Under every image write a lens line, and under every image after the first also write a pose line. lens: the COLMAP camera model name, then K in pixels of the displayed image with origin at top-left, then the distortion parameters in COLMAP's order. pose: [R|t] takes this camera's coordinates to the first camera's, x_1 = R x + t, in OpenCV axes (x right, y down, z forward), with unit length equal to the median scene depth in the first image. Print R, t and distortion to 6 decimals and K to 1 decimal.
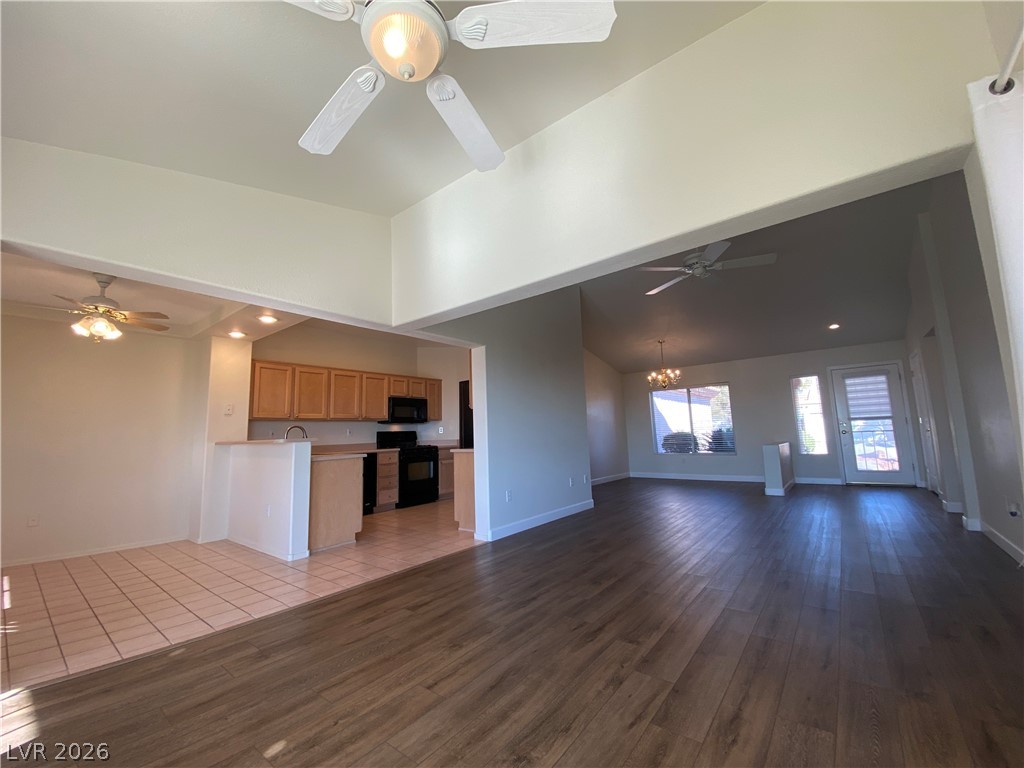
lens RADIAL K [[416.3, 0, 520.7], [0, 416.3, 380.8], [0, 0, 1]] dist [-0.003791, -0.002349]
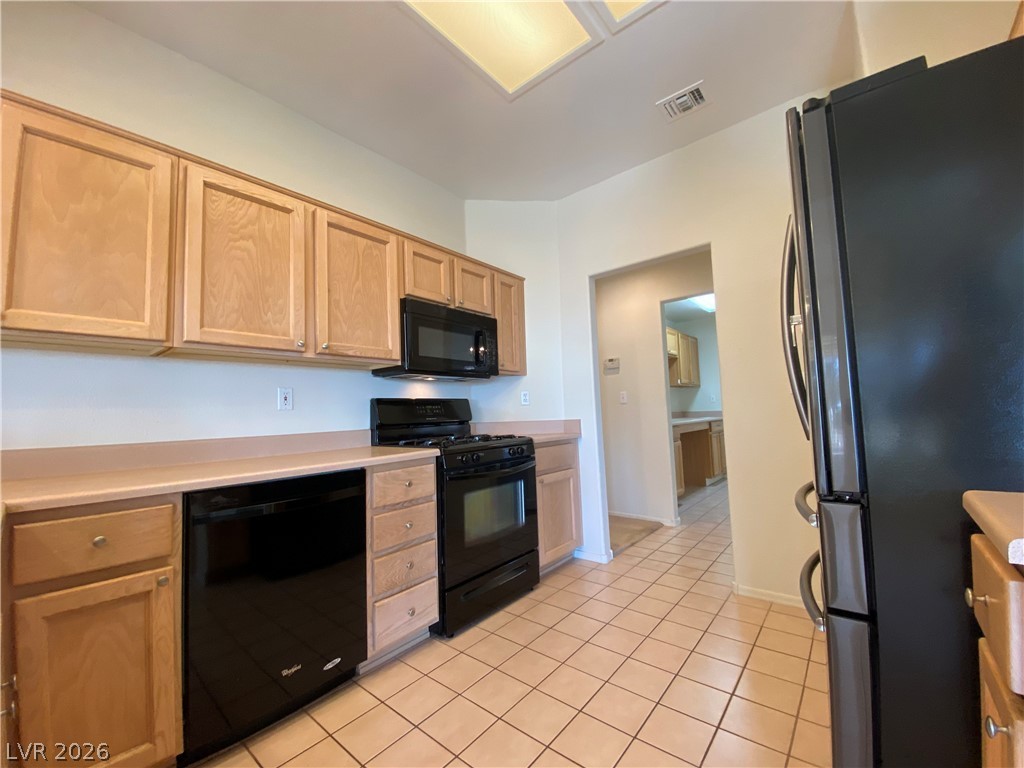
lens RADIAL K [[416.3, 0, 501.5], [0, 416.3, 385.1], [0, 0, 1]] dist [-0.003791, -0.002349]
pose [[0.998114, -0.001079, -0.061385, -0.210635], [0.004935, 0.998020, 0.062696, 0.088739], [0.061196, -0.062881, 0.996143, 0.650428]]
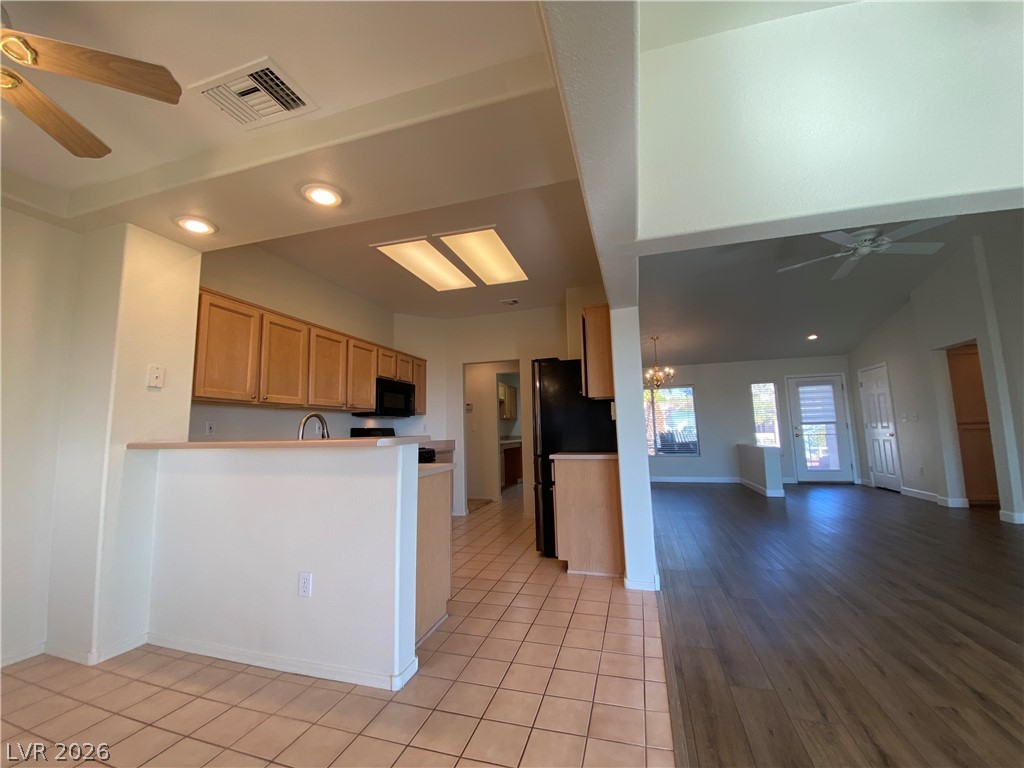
lens RADIAL K [[416.3, 0, 520.3], [0, 416.3, 379.7], [0, 0, 1]] dist [-0.003791, -0.002349]
pose [[0.929703, 0.057942, 0.363724, -0.341809], [-0.055792, 0.998307, -0.016422, 0.039917], [-0.364060, -0.005025, 0.931362, 0.273734]]
